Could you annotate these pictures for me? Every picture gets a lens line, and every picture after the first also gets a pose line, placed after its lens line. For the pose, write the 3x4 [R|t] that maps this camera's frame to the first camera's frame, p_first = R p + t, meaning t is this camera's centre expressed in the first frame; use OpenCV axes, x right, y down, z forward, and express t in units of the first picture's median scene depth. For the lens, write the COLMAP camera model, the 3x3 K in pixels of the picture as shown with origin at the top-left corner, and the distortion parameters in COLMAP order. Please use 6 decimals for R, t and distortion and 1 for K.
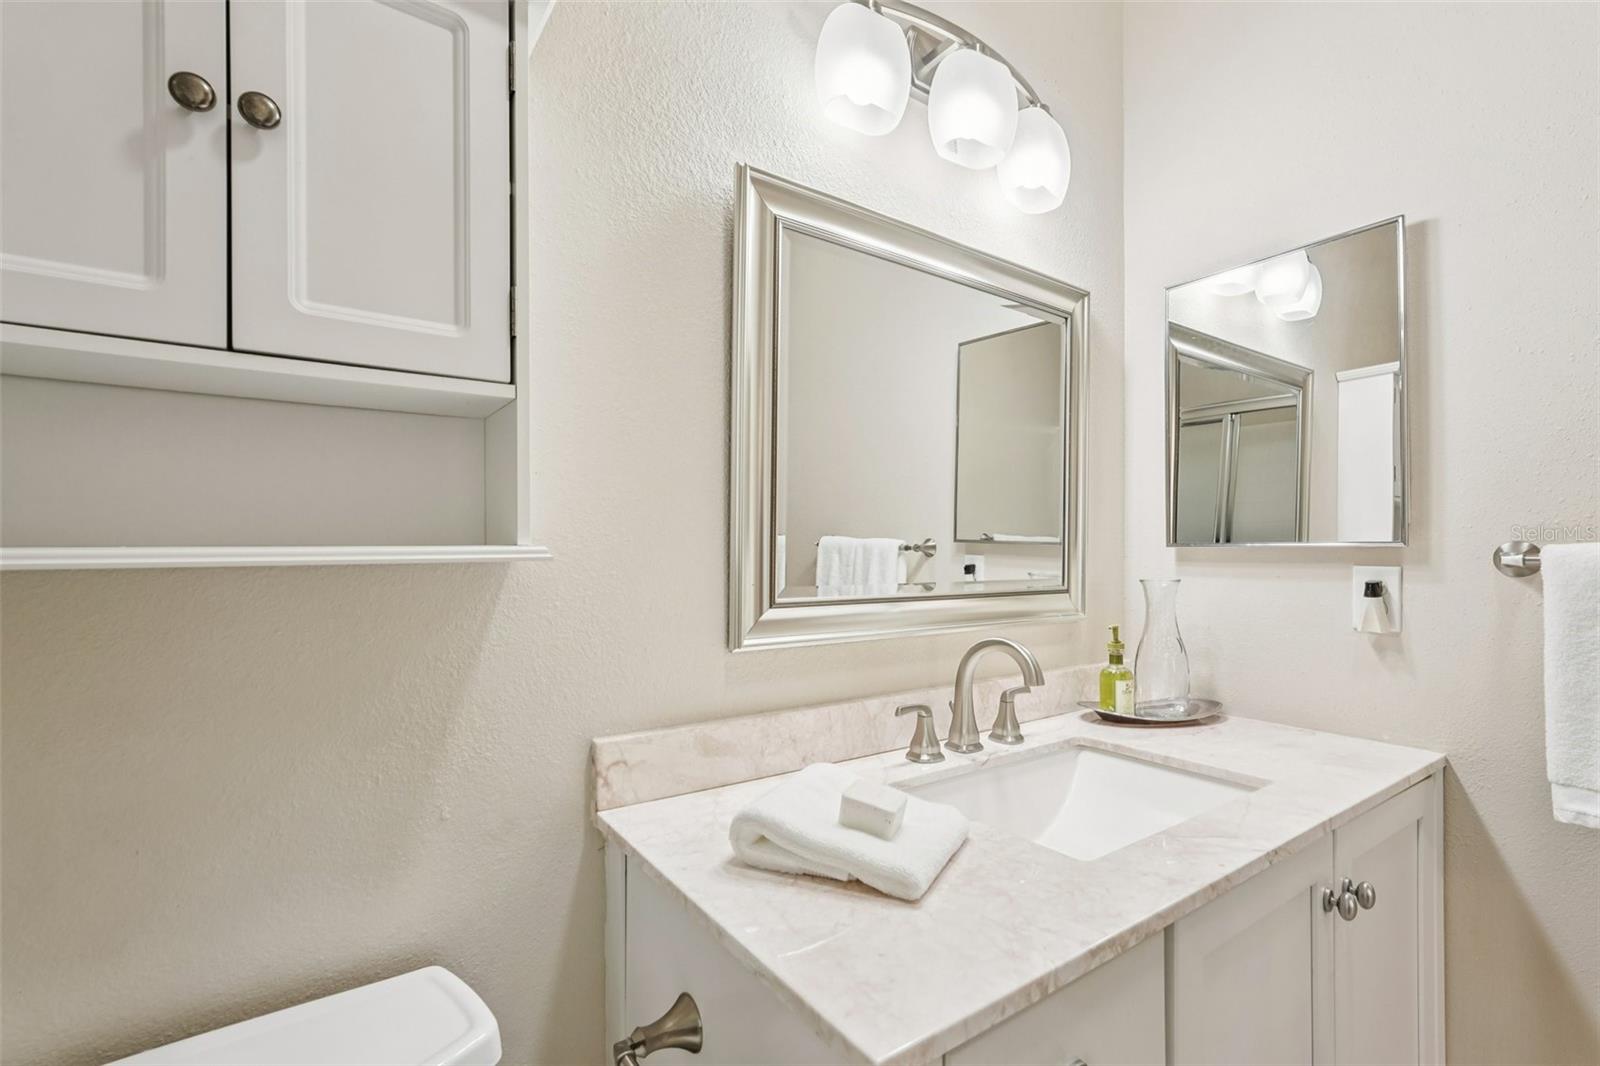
lens RADIAL K [[717.1, 0, 808.4], [0, 717.1, 544.2], [0, 0, 1]] dist [-0.009001, 0.006004]
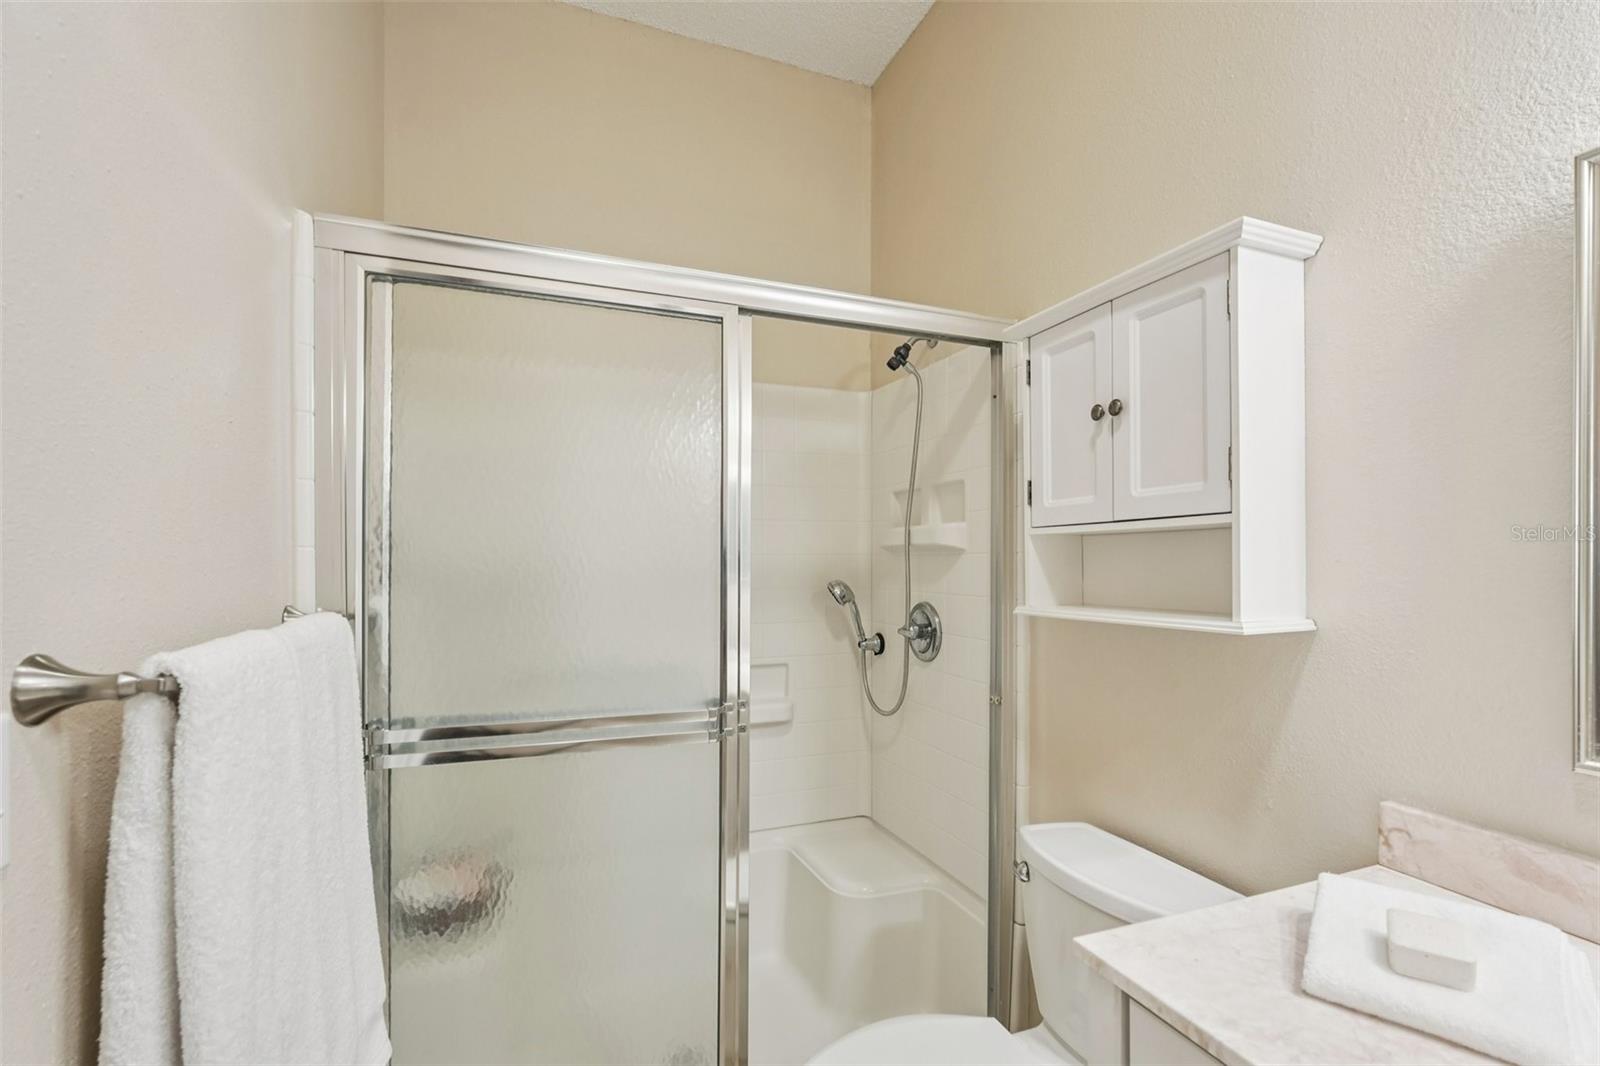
lens RADIAL K [[717.1, 0, 803.7], [0, 717.1, 563.0], [0, 0, 1]] dist [-0.009001, 0.006004]
pose [[-0.242913, -0.000728, -0.970048, 0.979668], [0.008035, 0.999964, -0.002763, -0.096595], [0.970015, -0.008465, -0.242898, 0.399300]]
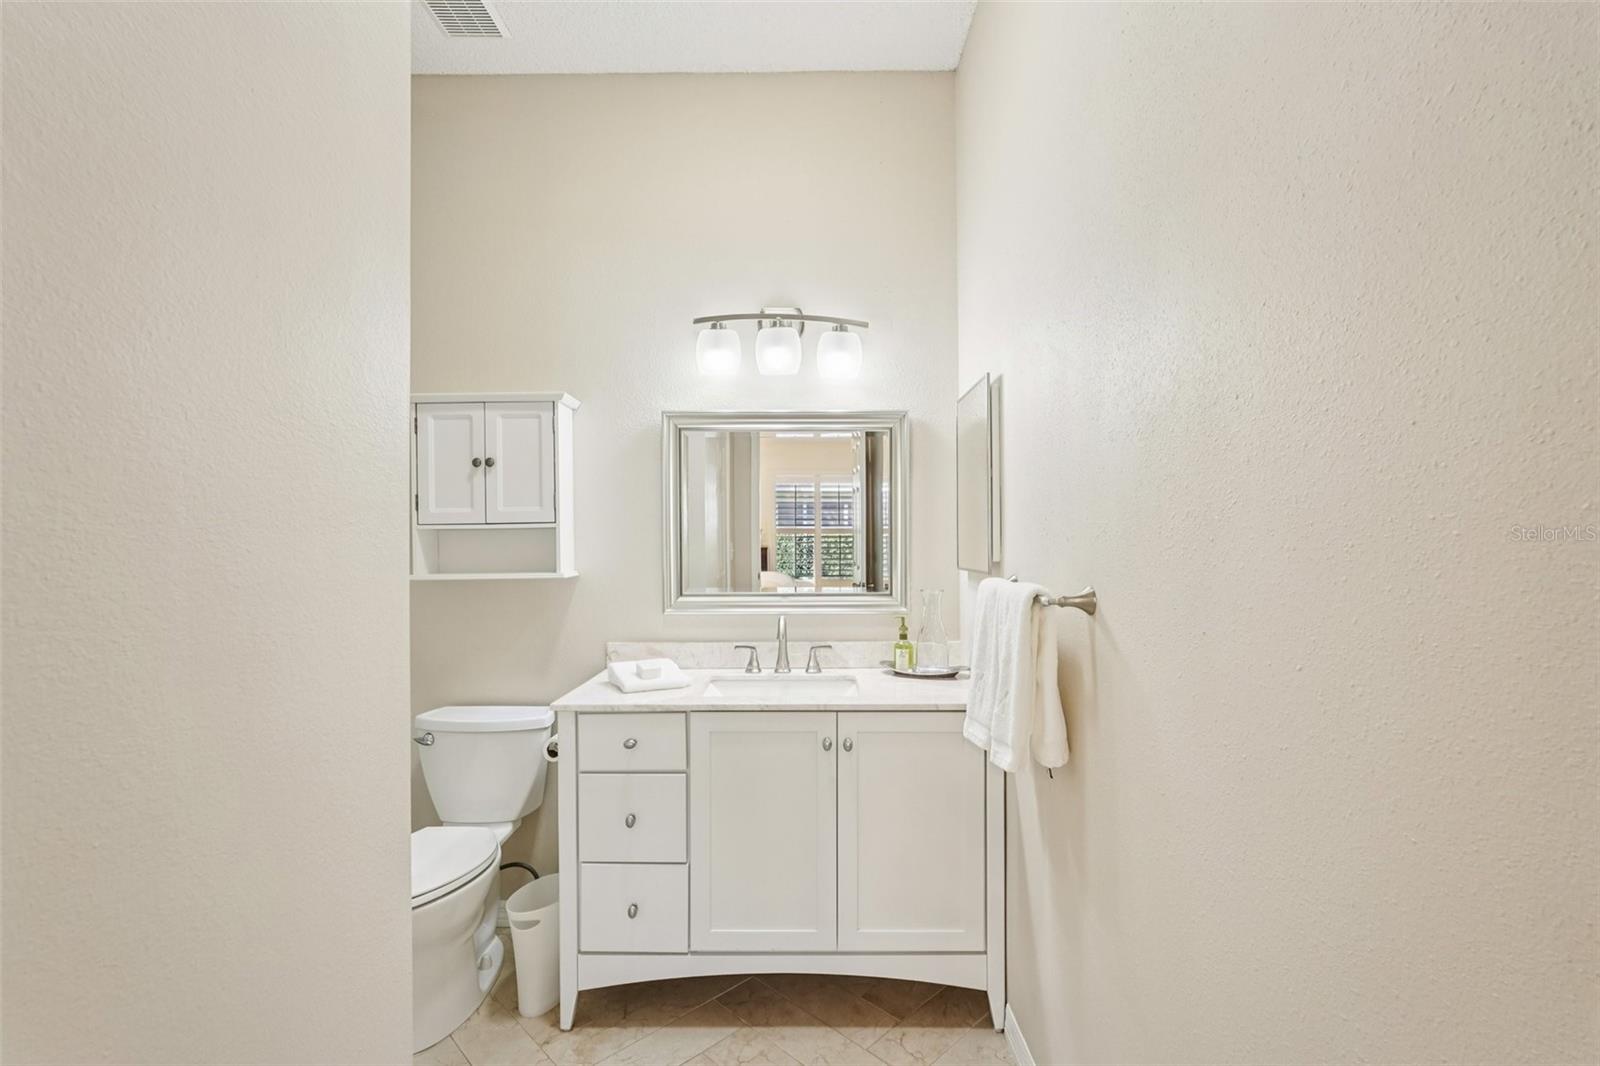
lens RADIAL K [[717.1, 0, 787.4], [0, 717.1, 543.7], [0, 0, 1]] dist [-0.009001, 0.006004]
pose [[0.800440, -0.008269, -0.599356, 1.864405], [0.013965, 0.999891, 0.004855, -0.103234], [0.599250, -0.012257, 0.800468, -0.754577]]
